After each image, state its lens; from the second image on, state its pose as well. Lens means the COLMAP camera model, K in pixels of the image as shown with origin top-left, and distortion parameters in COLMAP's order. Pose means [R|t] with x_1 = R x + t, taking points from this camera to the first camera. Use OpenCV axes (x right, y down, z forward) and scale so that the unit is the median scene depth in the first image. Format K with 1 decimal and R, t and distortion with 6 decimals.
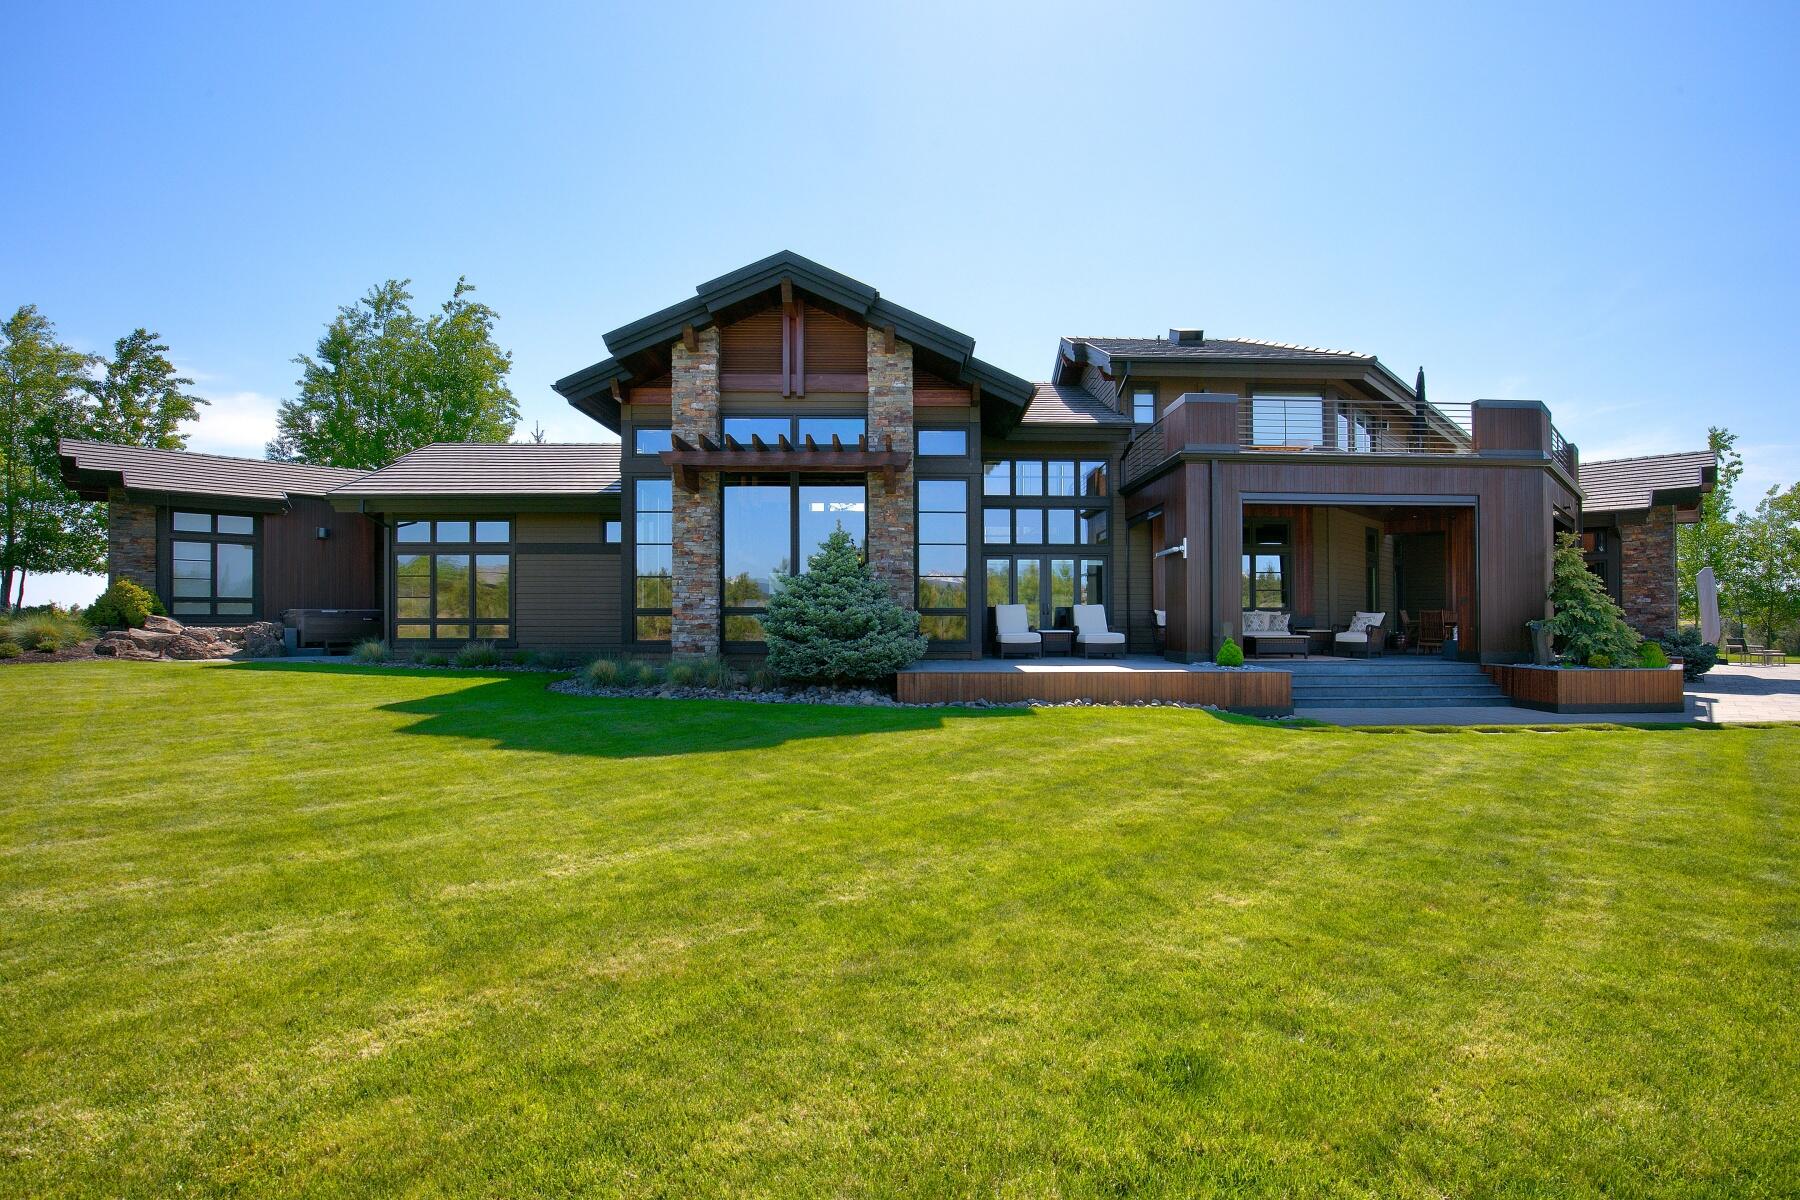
lens RADIAL K [[848.7, 0, 898.6], [0, 848.7, 615.8], [0, 0, 1]] dist [-0.051314, 0.024891]
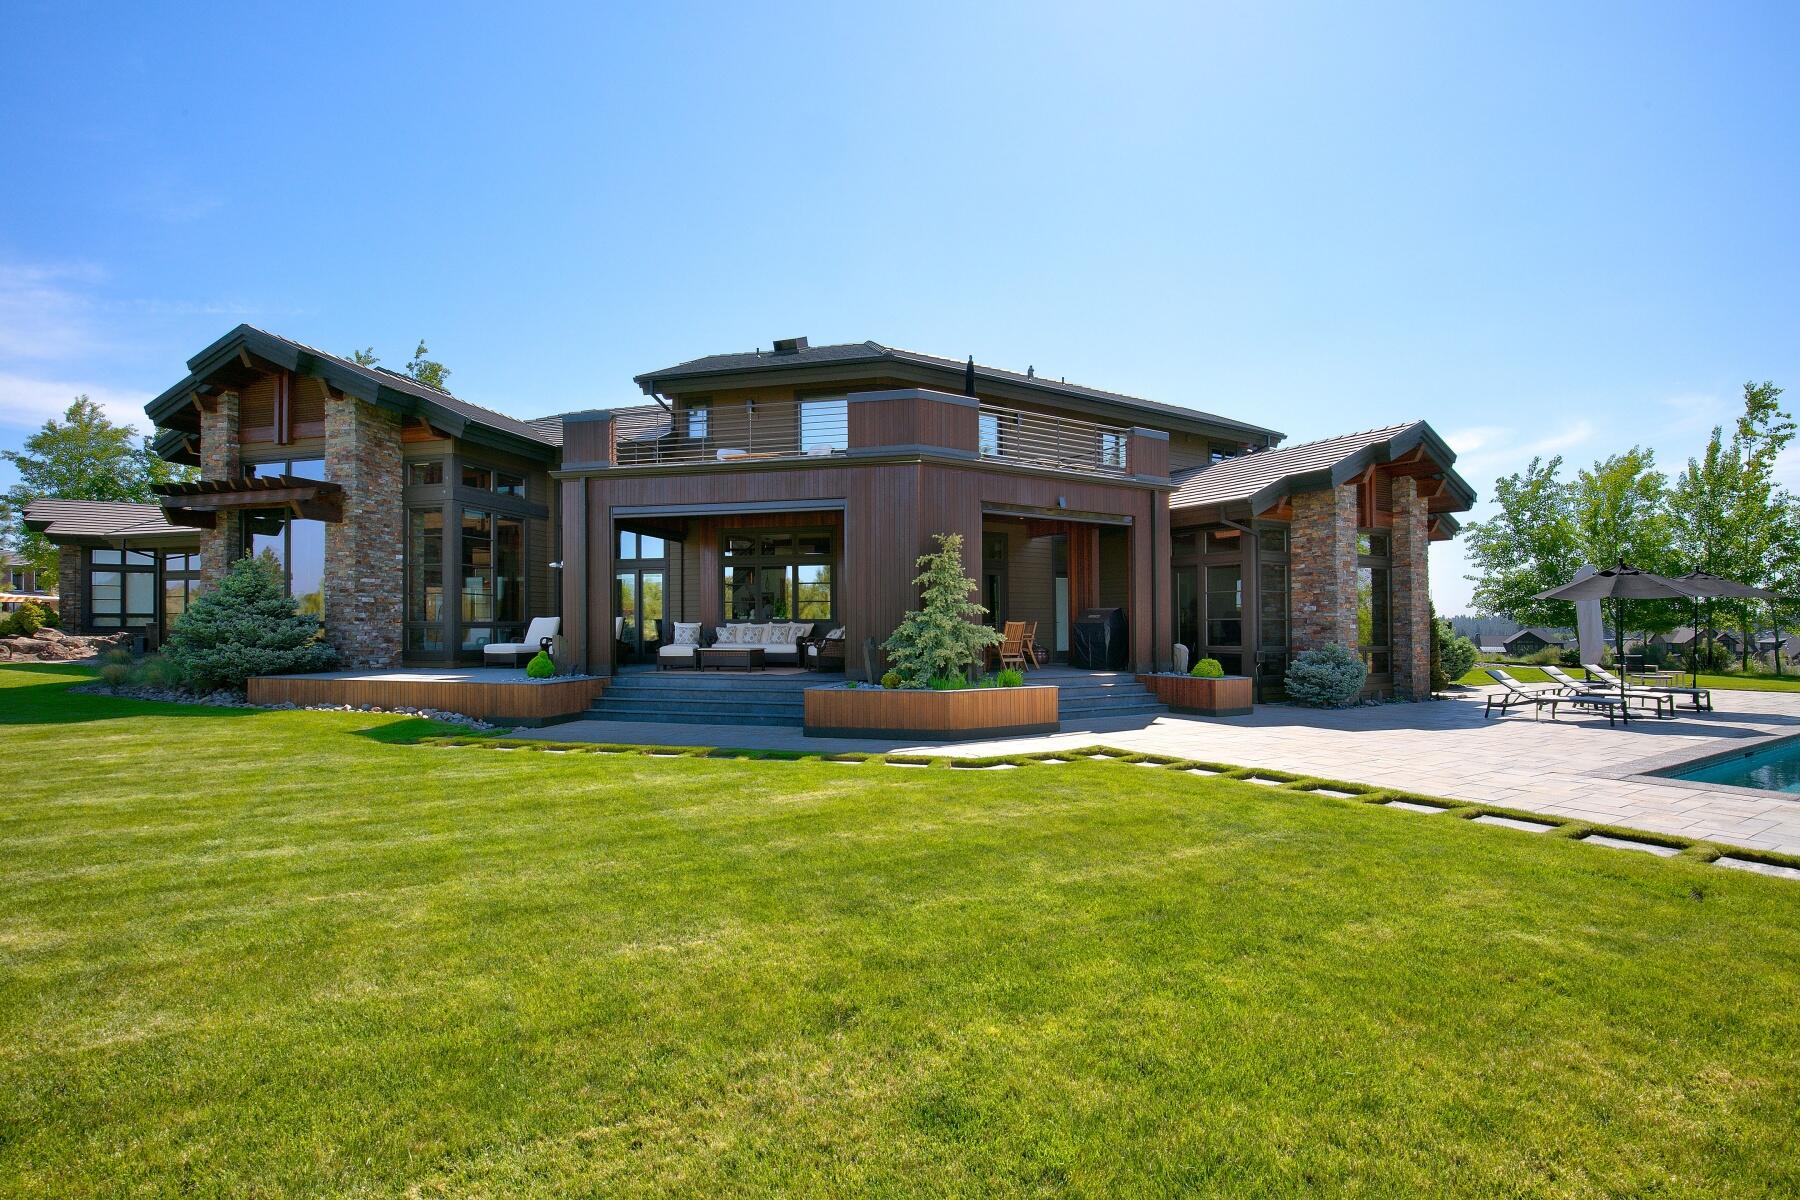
lens RADIAL K [[834.4, 0, 817.9], [0, 834.4, 601.8], [0, 0, 1]] dist [-0.053403, 0.017782]
pose [[0.962009, -0.009301, -0.272858, 0.701339], [0.001573, 0.999592, -0.028526, -0.002819], [0.273012, 0.027013, 0.961631, 0.083258]]
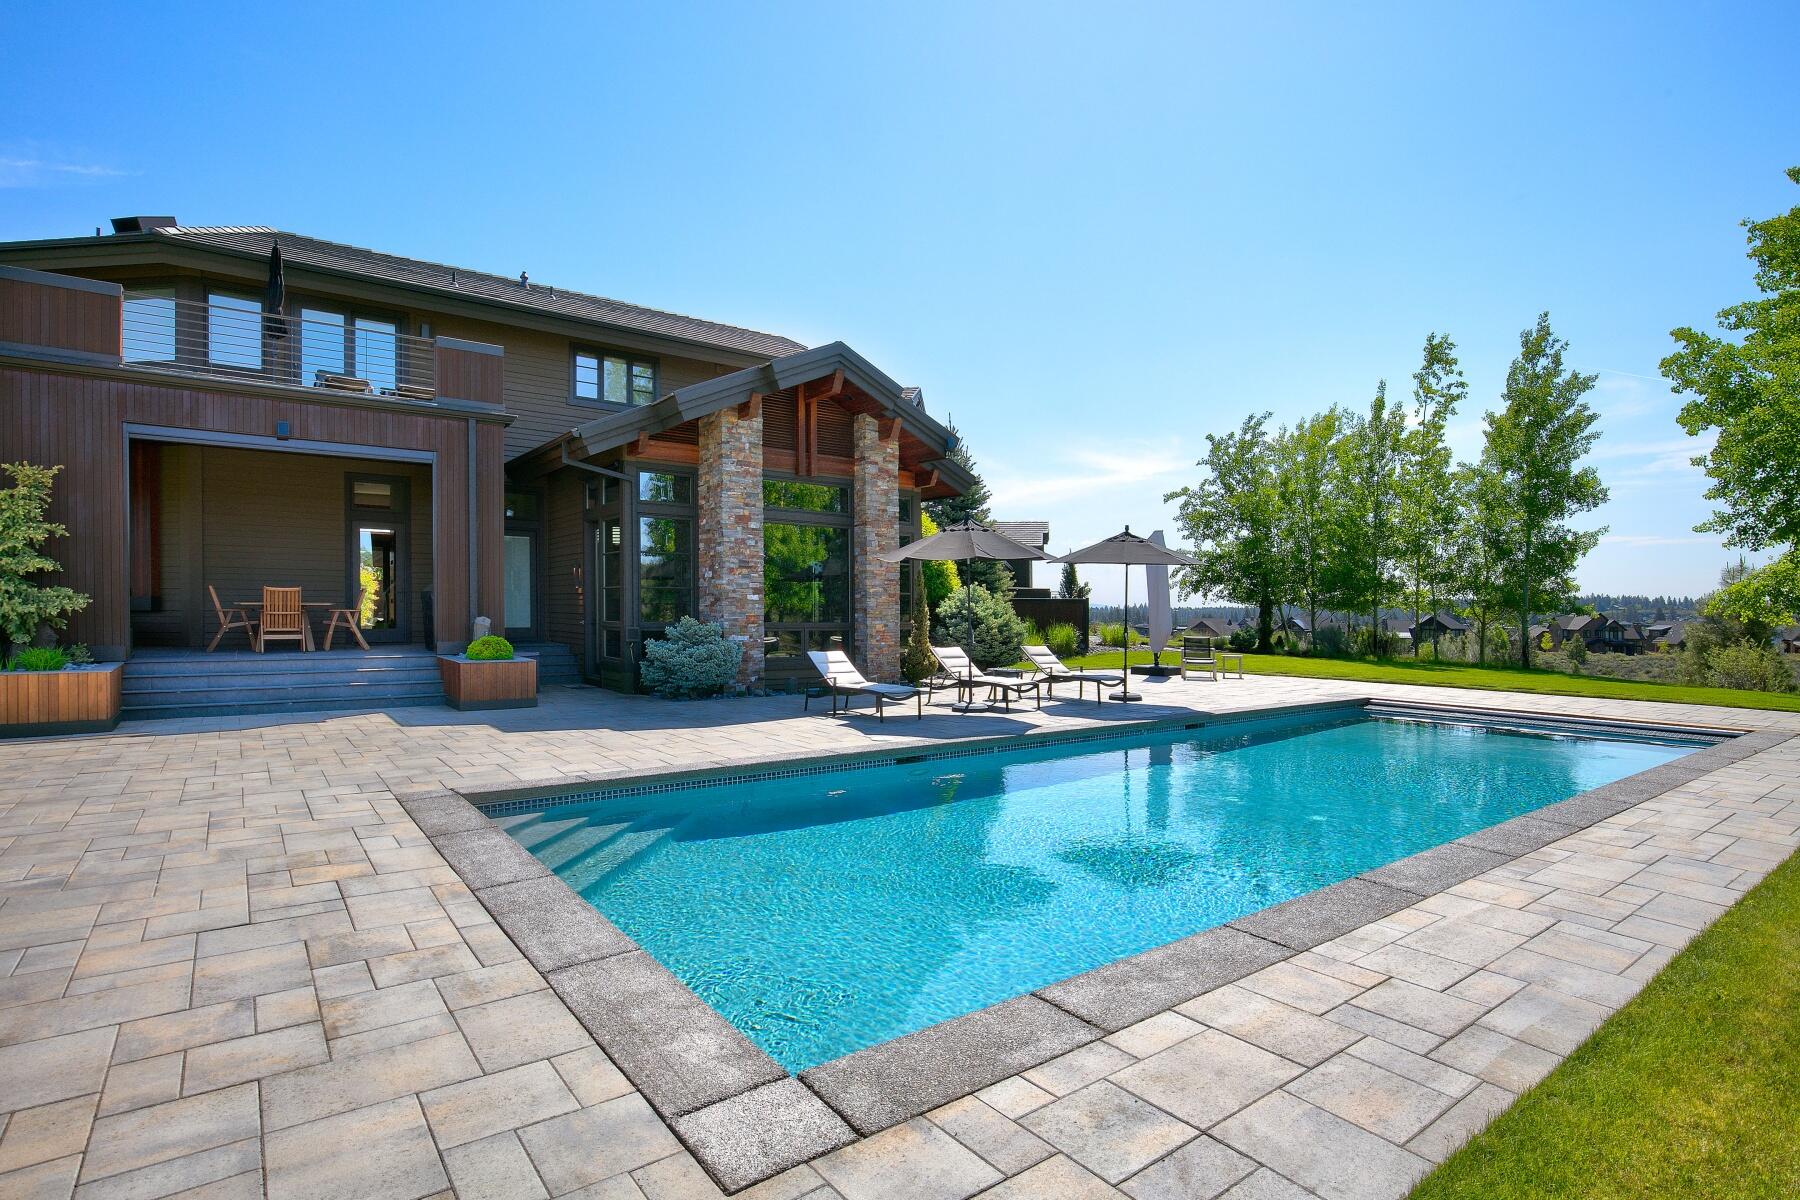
lens RADIAL K [[959.0, 0, 900.0], [0, 959.0, 600.0], [0, 0, 1]] dist [-0.029157, -0.000153]
pose [[0.991490, 0.002919, -0.130147, 1.316475], [-0.004309, 0.999937, -0.010394, 0.011409], [0.130109, 0.010866, 0.991440, 0.313196]]
